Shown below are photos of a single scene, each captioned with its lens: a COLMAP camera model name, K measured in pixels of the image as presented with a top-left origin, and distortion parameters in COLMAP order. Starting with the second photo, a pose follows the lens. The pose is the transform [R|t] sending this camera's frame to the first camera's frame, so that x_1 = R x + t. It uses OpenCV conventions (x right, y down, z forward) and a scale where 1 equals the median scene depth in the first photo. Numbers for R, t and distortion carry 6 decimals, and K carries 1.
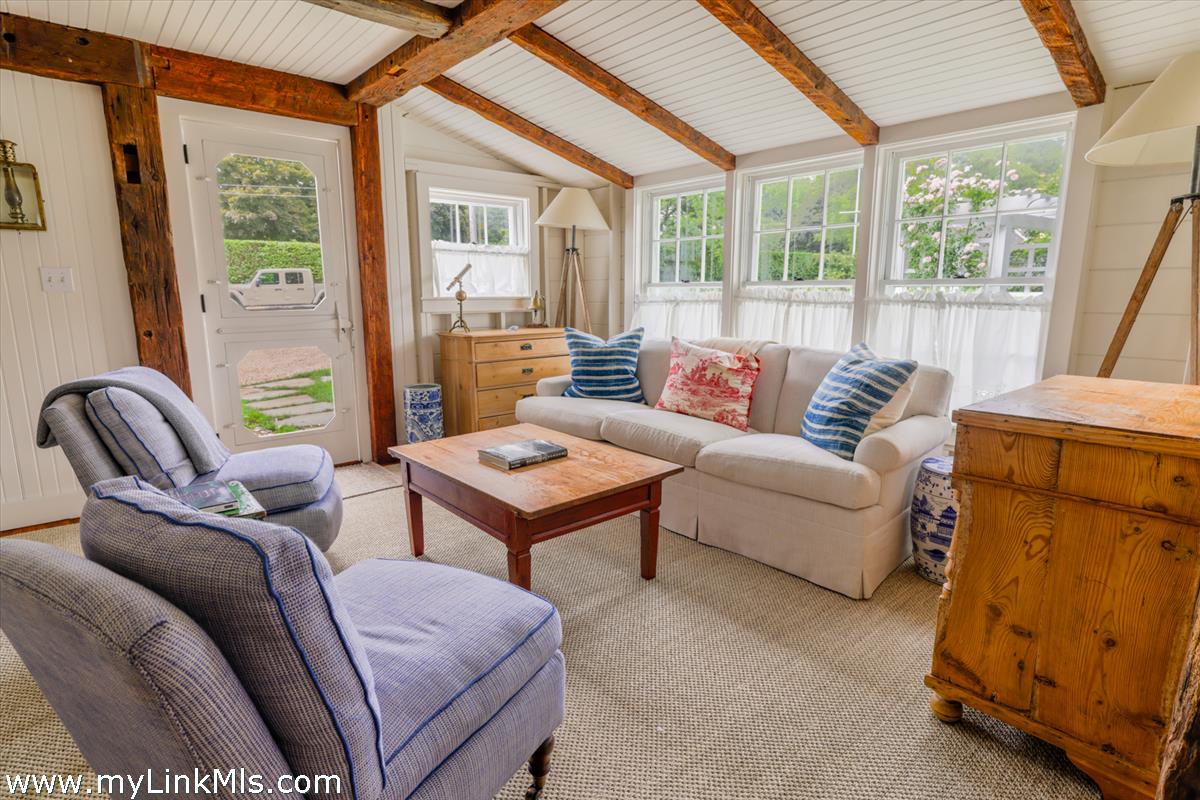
lens RADIAL K [[617.9, 0, 600.0], [0, 617.9, 400.0], [0, 0, 1]] dist [-0.004559, -0.000167]
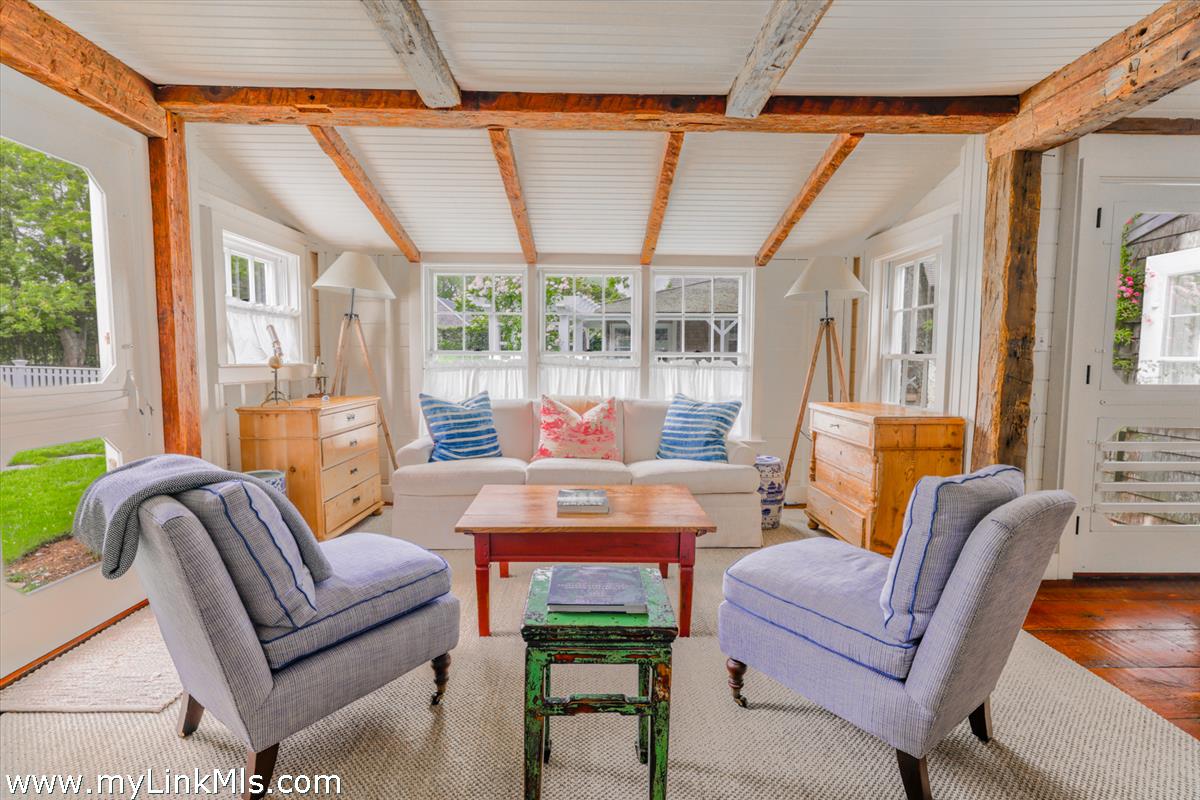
lens RADIAL K [[570.9, 0, 600.0], [0, 570.9, 400.0], [0, 0, 1]] dist [-0.000010, -0.000358]
pose [[0.635509, -0.050074, 0.770468, -0.650568], [0.127002, 0.991082, -0.040344, -0.035993], [-0.761576, 0.123490, 0.636201, 0.206494]]
